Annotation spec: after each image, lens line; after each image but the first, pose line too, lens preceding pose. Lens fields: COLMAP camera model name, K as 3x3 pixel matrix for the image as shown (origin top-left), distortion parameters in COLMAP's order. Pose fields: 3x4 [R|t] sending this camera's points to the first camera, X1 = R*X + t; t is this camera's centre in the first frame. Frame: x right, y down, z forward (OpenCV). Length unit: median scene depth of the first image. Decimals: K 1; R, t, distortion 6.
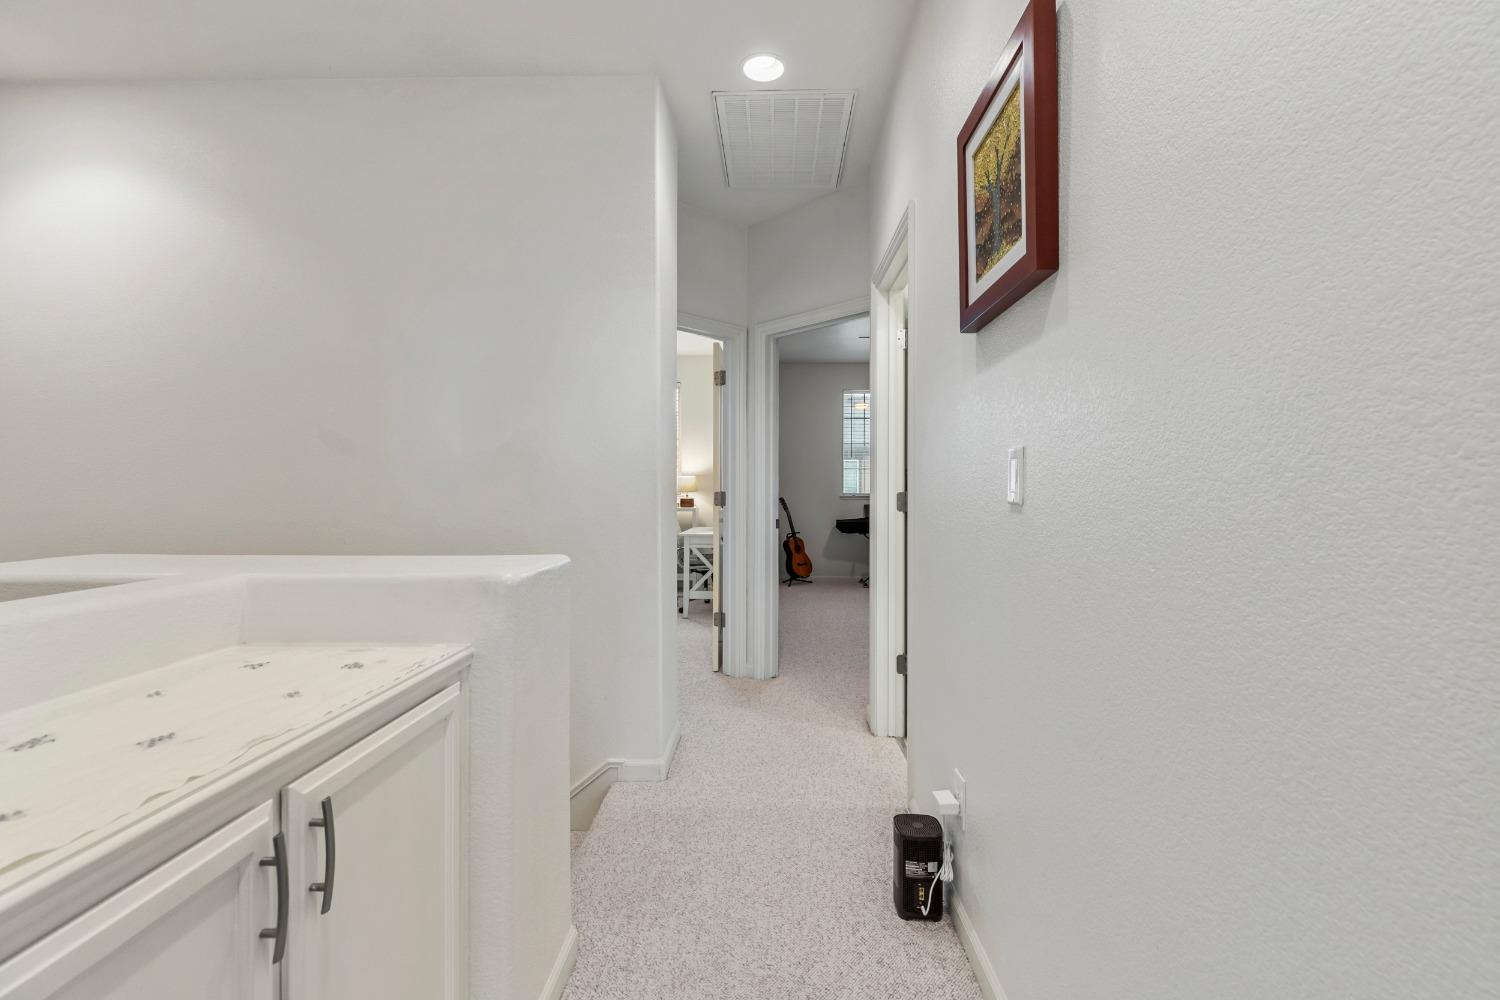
lens RADIAL K [[679.2, 0, 750.0], [0, 679.2, 500.0], [0, 0, 1]] dist [0.032299, -0.000075]
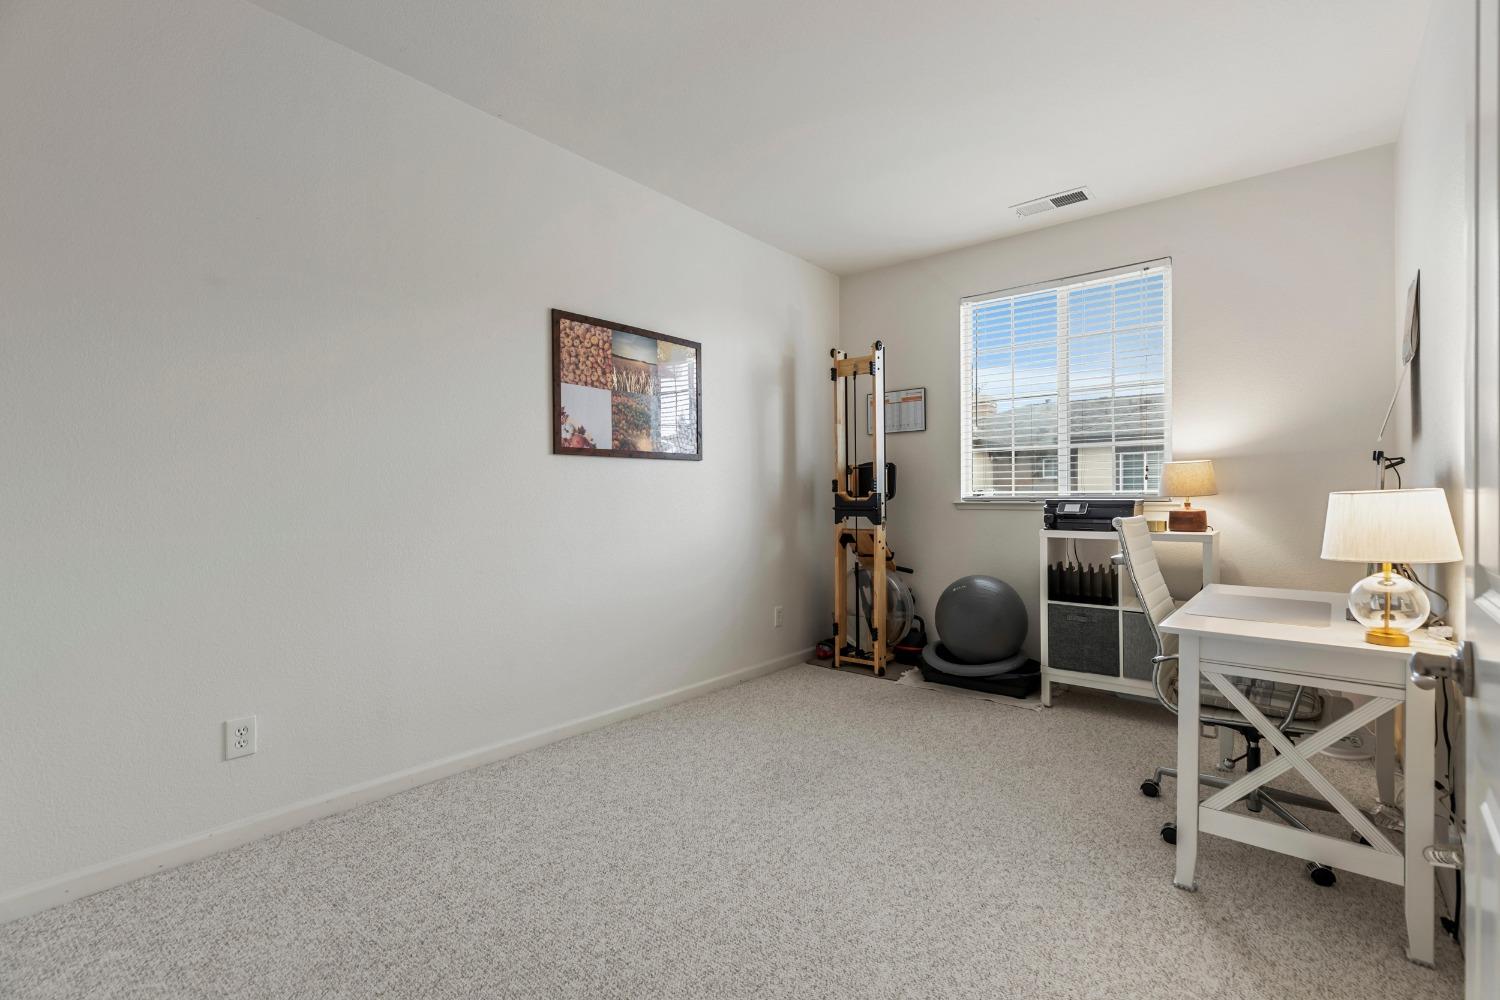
lens RADIAL K [[679.2, 0, 750.0], [0, 679.2, 500.0], [0, 0, 1]] dist [0.032299, -0.000075]
pose [[0.791474, -0.000081, -0.611203, -0.045212], [-0.004380, 0.999974, -0.005804, -0.005852], [0.611187, 0.007271, 0.791453, 0.480088]]
